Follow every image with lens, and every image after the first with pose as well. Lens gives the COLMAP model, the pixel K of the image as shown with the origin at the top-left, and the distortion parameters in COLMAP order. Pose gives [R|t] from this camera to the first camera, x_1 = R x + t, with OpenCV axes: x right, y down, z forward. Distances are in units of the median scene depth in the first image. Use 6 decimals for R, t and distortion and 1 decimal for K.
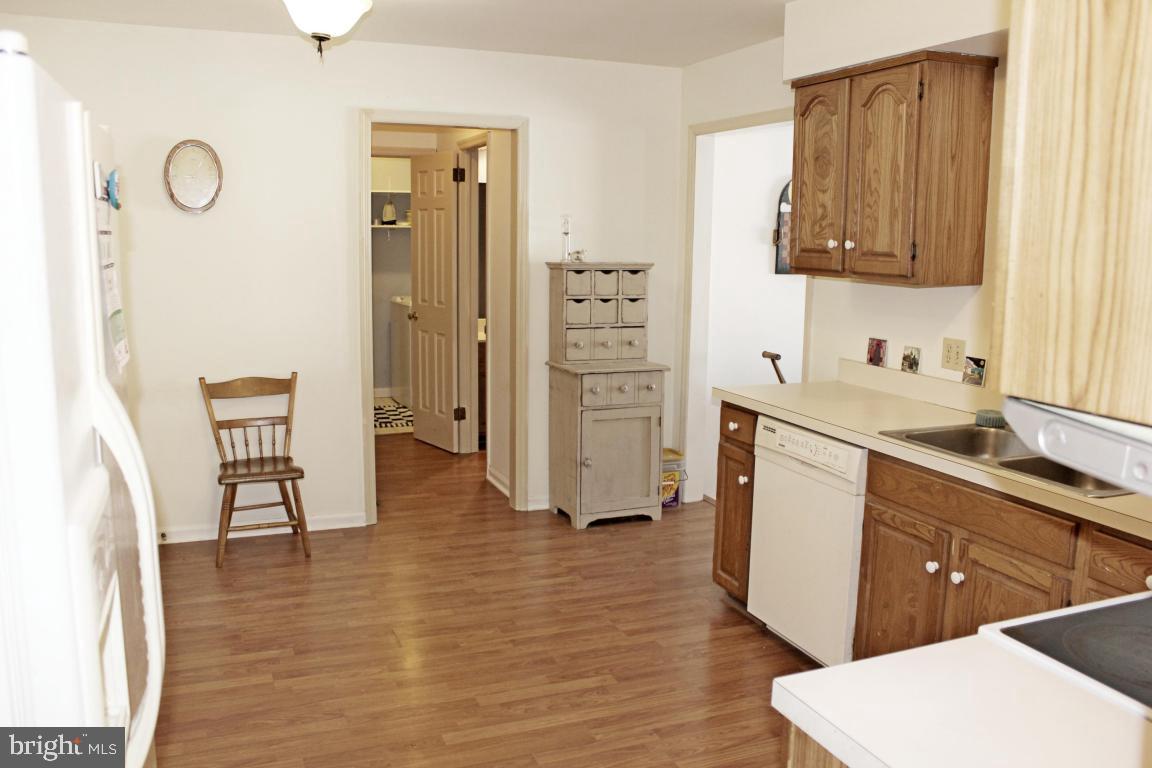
lens RADIAL K [[963.9, 0, 576.2], [0, 963.9, 368.3], [0, 0, 1]] dist [-0.045347, 0.001574]
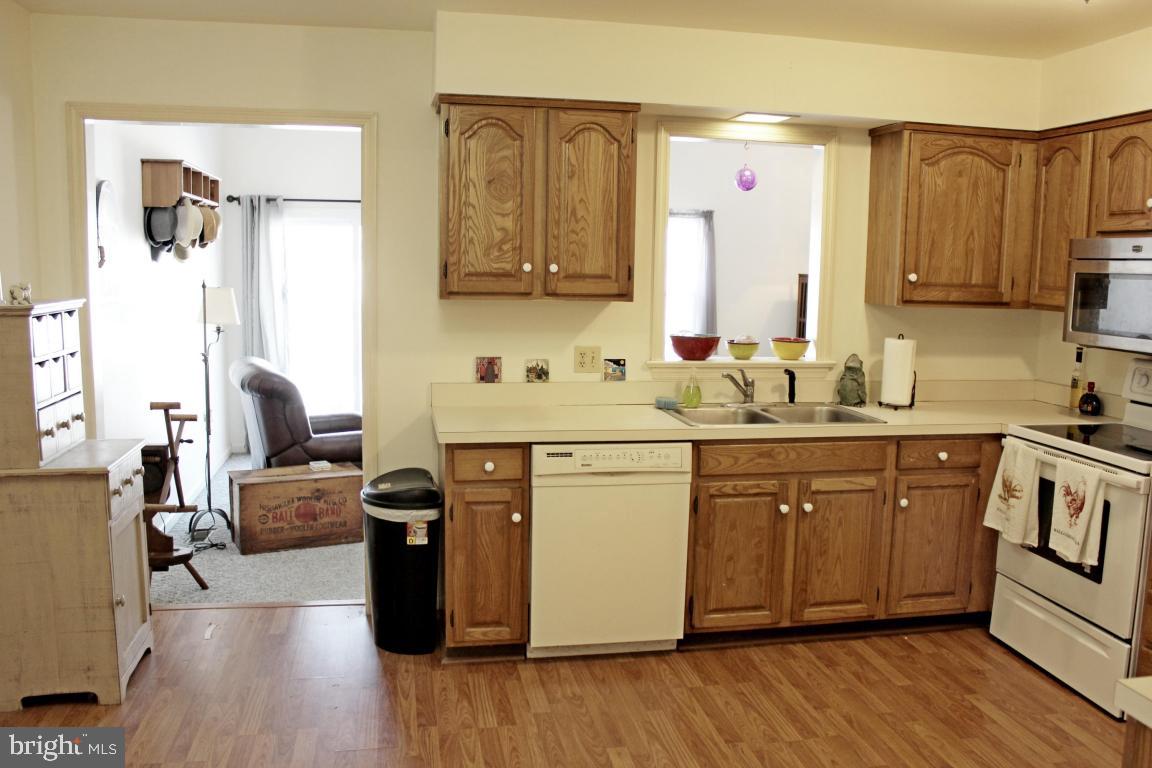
lens RADIAL K [[981.1, 0, 592.0], [0, 981.1, 381.8], [0, 0, 1]] dist [-0.096932, 0.006146]
pose [[0.195894, -0.136443, 0.971086, -0.746194], [0.123250, 0.985846, 0.113654, -0.119043], [-0.972849, 0.097422, 0.209938, 0.722714]]
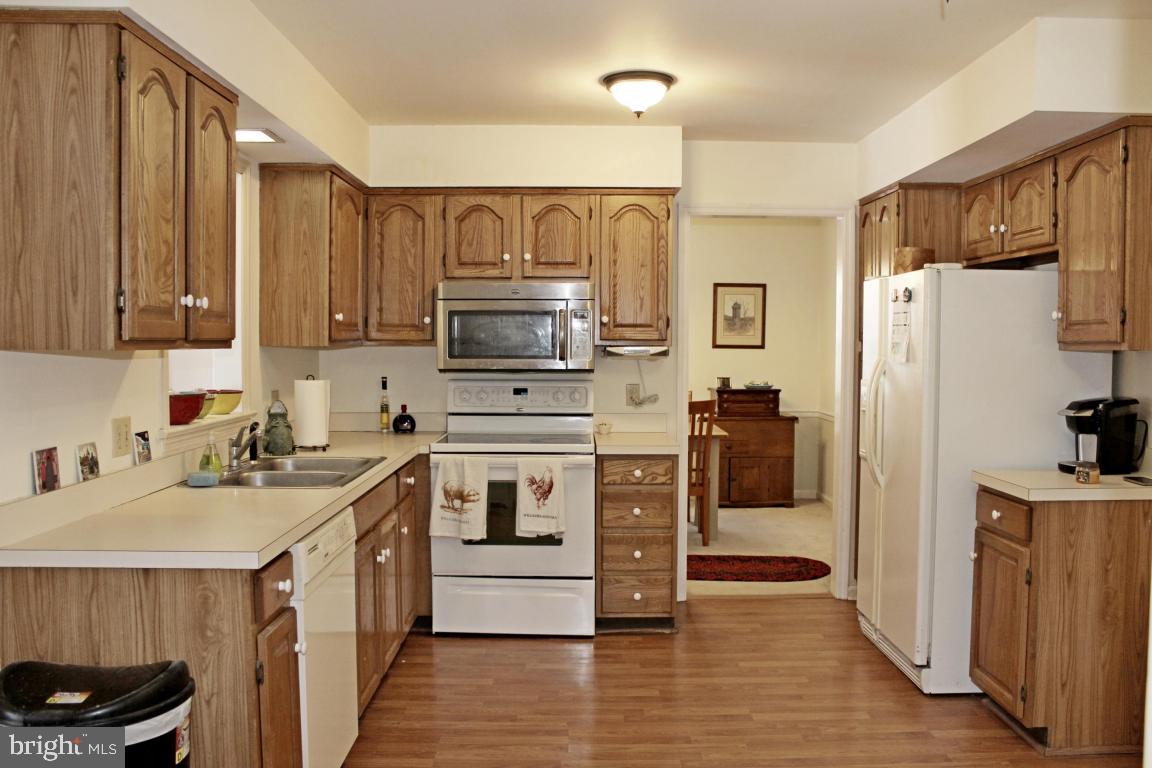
lens RADIAL K [[981.1, 0, 592.0], [0, 981.1, 381.8], [0, 0, 1]] dist [-0.096932, 0.006146]
pose [[-0.930925, -0.040187, 0.362992, -0.263195], [0.029007, 0.982651, 0.183181, -0.191629], [-0.364056, 0.181057, -0.913609, 1.540181]]
